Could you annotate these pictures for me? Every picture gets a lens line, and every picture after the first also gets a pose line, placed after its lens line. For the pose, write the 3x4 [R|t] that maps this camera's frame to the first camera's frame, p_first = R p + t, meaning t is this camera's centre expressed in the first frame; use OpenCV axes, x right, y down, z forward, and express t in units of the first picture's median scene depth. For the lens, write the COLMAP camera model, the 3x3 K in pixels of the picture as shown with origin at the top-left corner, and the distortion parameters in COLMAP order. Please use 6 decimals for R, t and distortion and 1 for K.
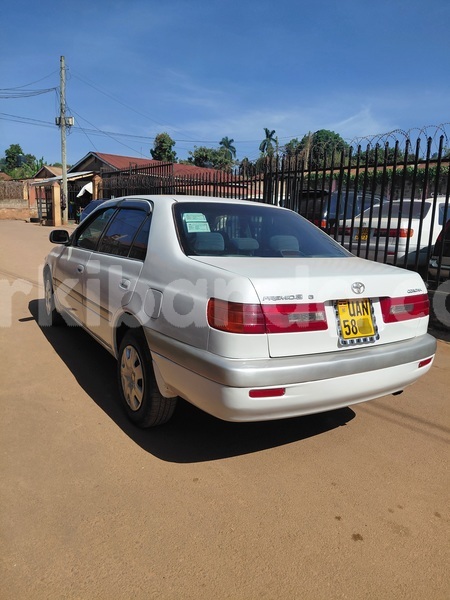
lens RADIAL K [[461.4, 0, 241.8], [0, 461.4, 299.4], [0, 0, 1]] dist [0.072374, -0.181929]
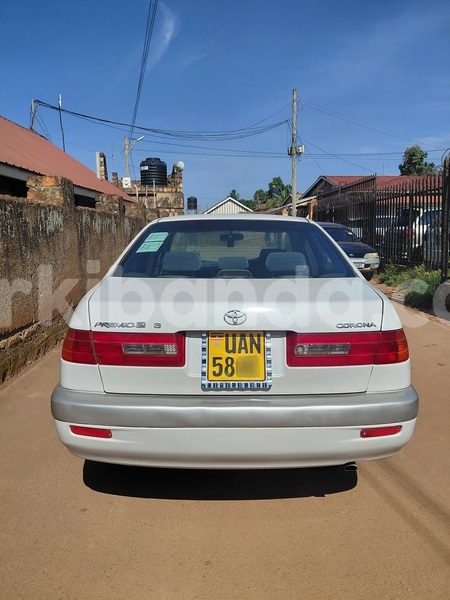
lens RADIAL K [[461.4, 0, 241.8], [0, 461.4, 299.4], [0, 0, 1]] dist [0.072374, -0.181929]
pose [[0.835186, 0.021207, -0.549559, 0.664791], [-0.044330, 0.998601, -0.028835, -0.031394], [0.548178, 0.048444, 0.834957, 0.348820]]
